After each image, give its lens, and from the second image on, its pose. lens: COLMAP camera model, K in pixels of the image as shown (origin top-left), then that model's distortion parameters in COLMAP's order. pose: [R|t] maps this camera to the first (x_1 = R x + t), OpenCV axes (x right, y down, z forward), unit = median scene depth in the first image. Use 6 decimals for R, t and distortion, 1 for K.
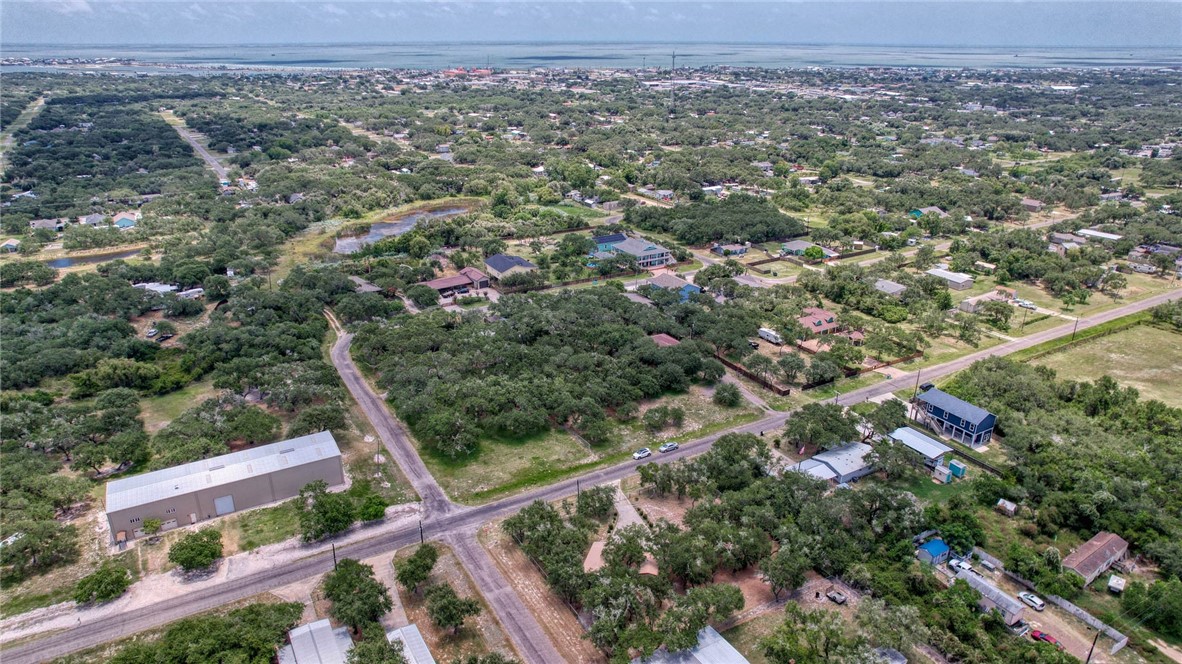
lens RADIAL K [[769.3, 0, 604.0], [0, 769.3, 332.1], [0, 0, 1]] dist [-0.079014, 0.076969]
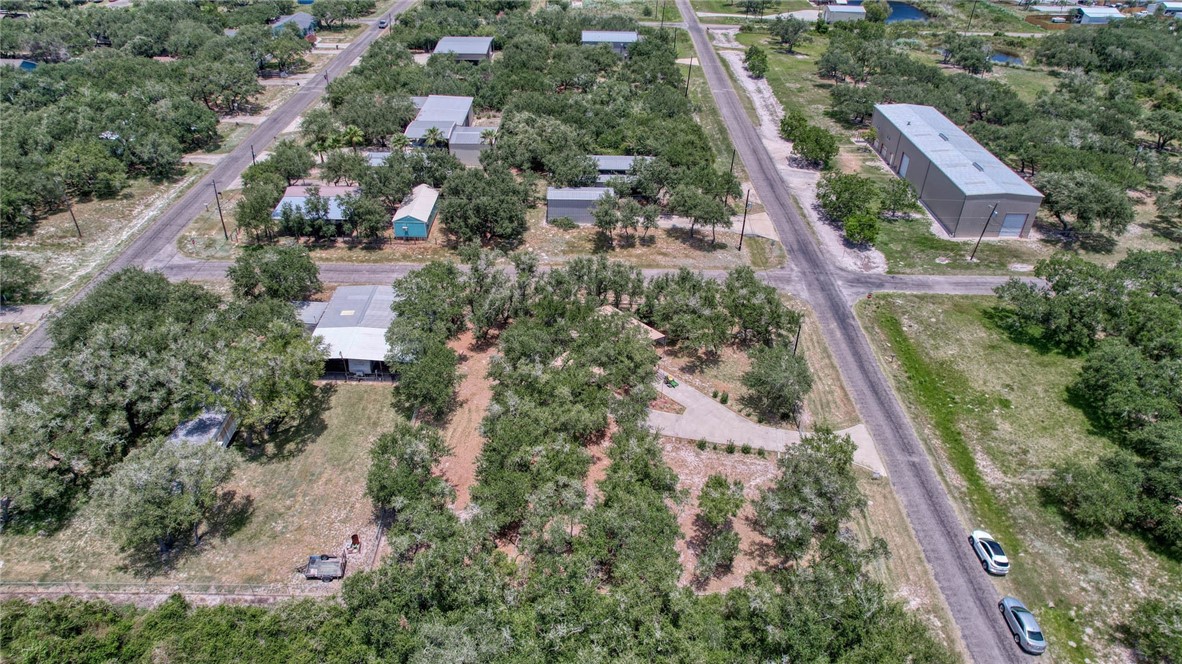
lens RADIAL K [[769.3, 0, 604.0], [0, 769.3, 332.1], [0, 0, 1]] dist [-0.079014, 0.076969]
pose [[-0.494788, 0.453628, -0.741220, 0.269642], [-0.352008, 0.675215, 0.648209, -0.059441], [0.794529, 0.581641, -0.174407, 0.650482]]
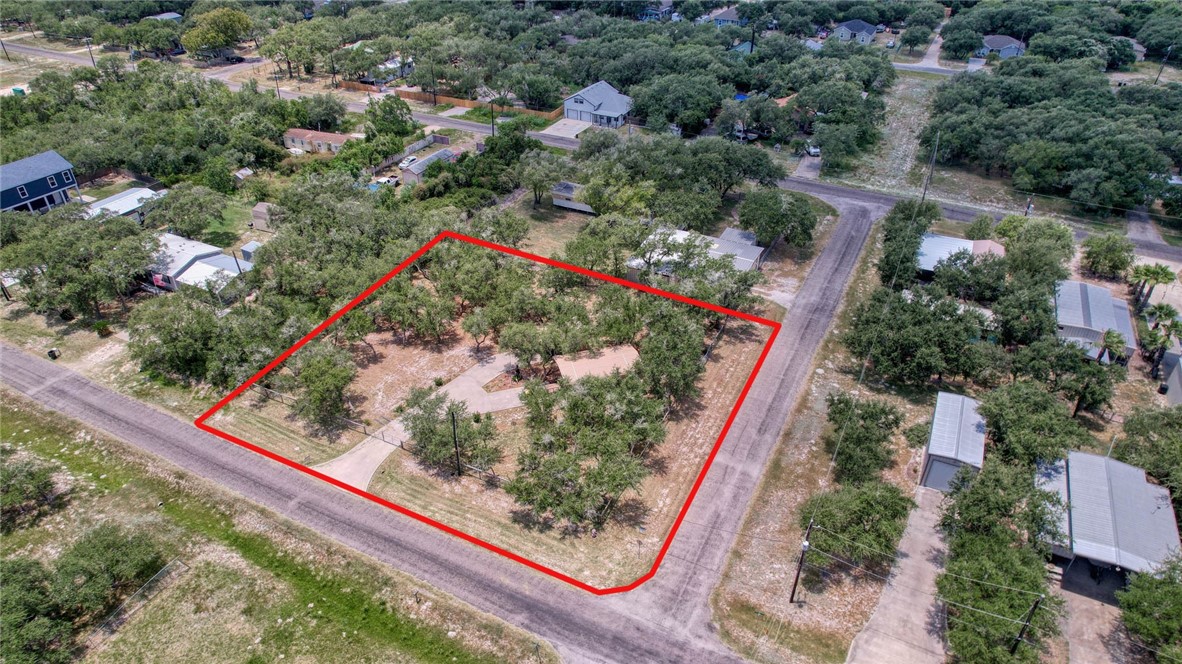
lens RADIAL K [[769.3, 0, 604.0], [0, 769.3, 332.1], [0, 0, 1]] dist [-0.079014, 0.076969]
pose [[-0.554084, -0.464292, 0.690959, -0.243317], [0.305453, 0.658733, 0.687582, -0.076837], [-0.774396, 0.592034, -0.223174, 0.660458]]
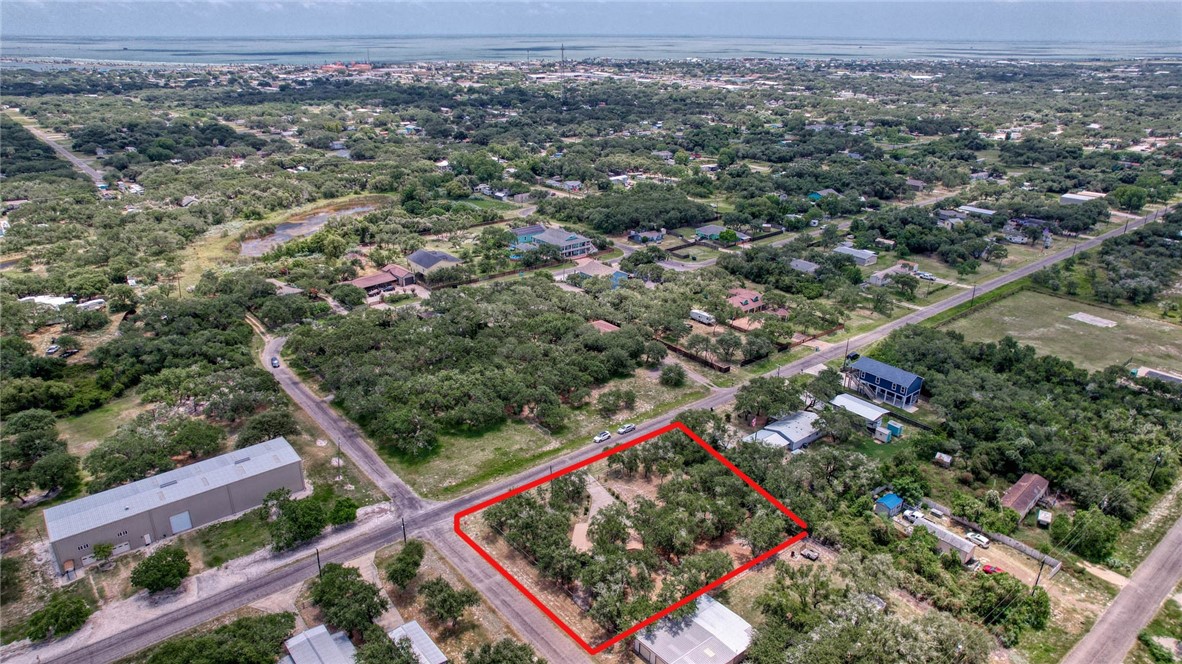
lens RADIAL K [[769.3, 0, 604.0], [0, 769.3, 332.1], [0, 0, 1]] dist [-0.079014, 0.076969]
pose [[0.987819, -0.055846, 0.145242, -0.066574], [0.054685, 0.998432, 0.011978, 0.005728], [-0.145684, -0.003890, 0.989324, -0.006434]]
